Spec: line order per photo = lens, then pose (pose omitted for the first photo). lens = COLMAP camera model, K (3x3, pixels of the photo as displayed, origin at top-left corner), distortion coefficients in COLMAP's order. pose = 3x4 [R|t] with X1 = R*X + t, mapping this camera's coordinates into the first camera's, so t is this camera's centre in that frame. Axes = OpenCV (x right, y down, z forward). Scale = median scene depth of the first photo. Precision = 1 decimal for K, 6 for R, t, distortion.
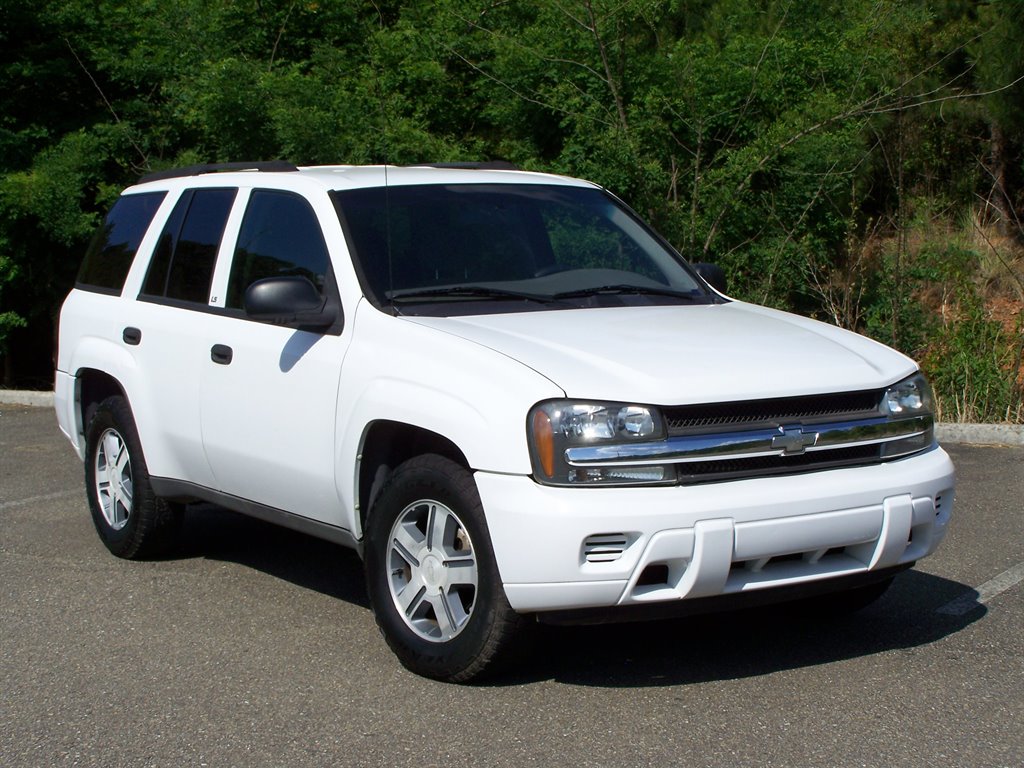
lens RADIAL K [[1900.1, 0, 514.0], [0, 1900.1, 428.8], [0, 0, 1]] dist [-0.194073, 1.476341]
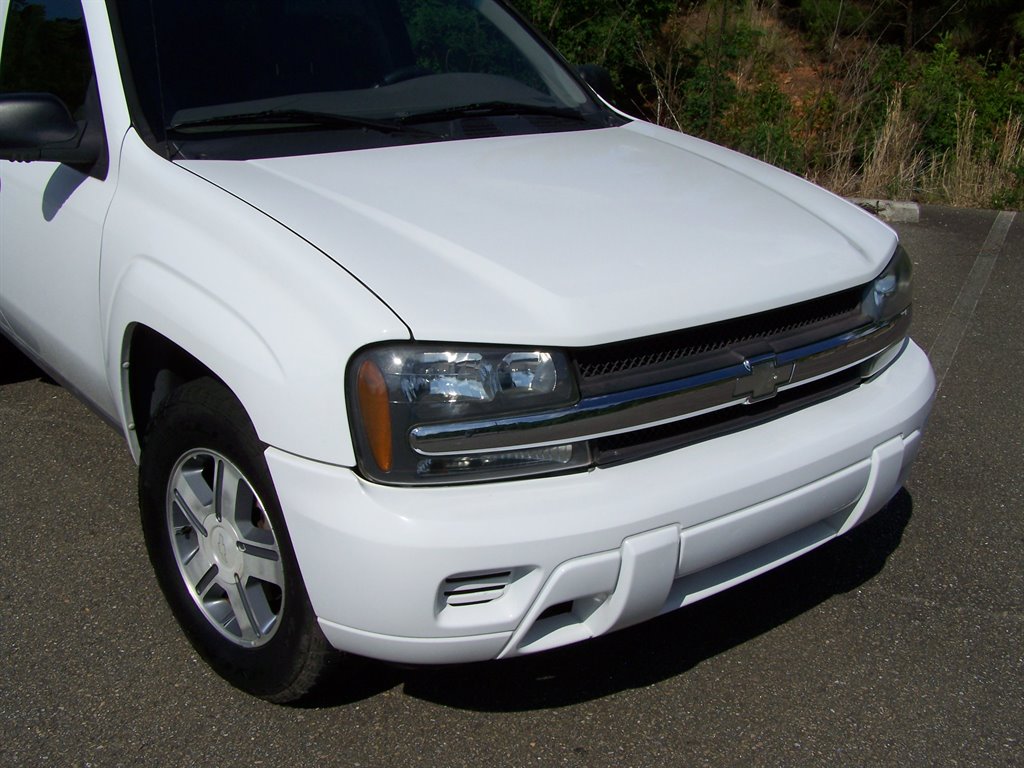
lens RADIAL K [[1174.8, 0, 508.1], [0, 1174.8, 414.5], [0, 0, 1]] dist [-0.206813, 0.384671]
pose [[0.995978, -0.007833, 0.089250, 0.022602], [-0.013871, 0.970677, 0.239985, -0.075335], [-0.088513, -0.240258, 0.966665, 0.594469]]
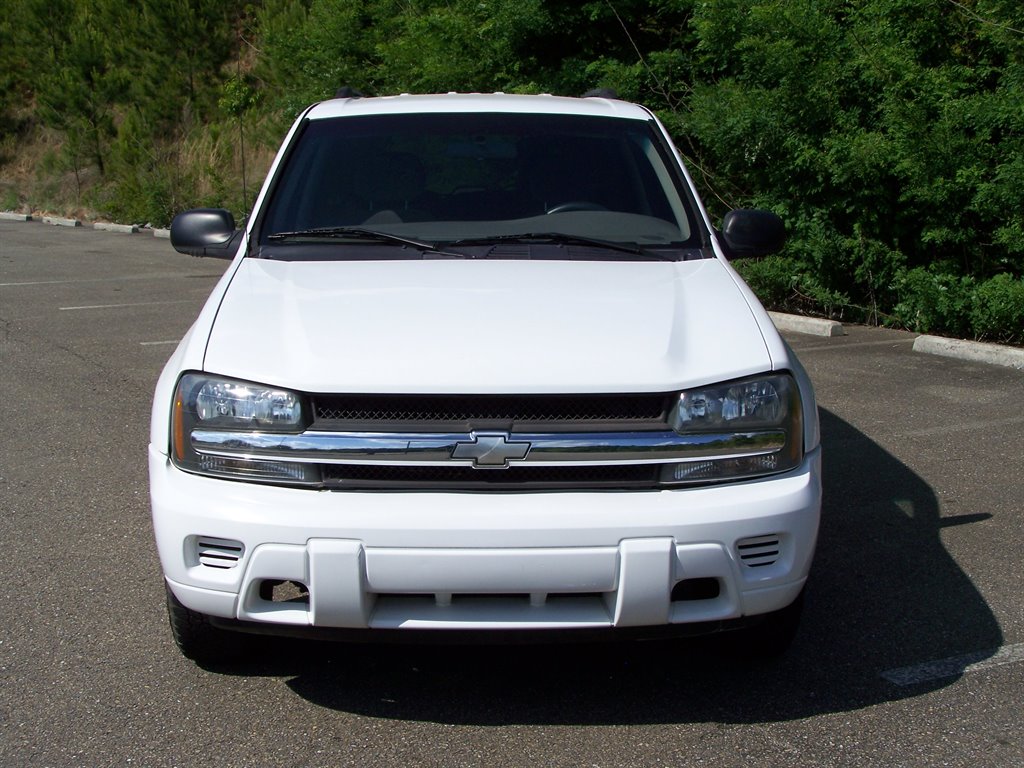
lens RADIAL K [[1481.7, 0, 512.0], [0, 1481.7, 384.0], [0, 0, 1]] dist [-0.170424, 0.640182]
pose [[0.856266, 0.105476, -0.505652, 0.446636], [-0.076006, 0.994002, 0.078636, -0.067715], [0.510913, -0.028901, 0.859146, 0.464350]]
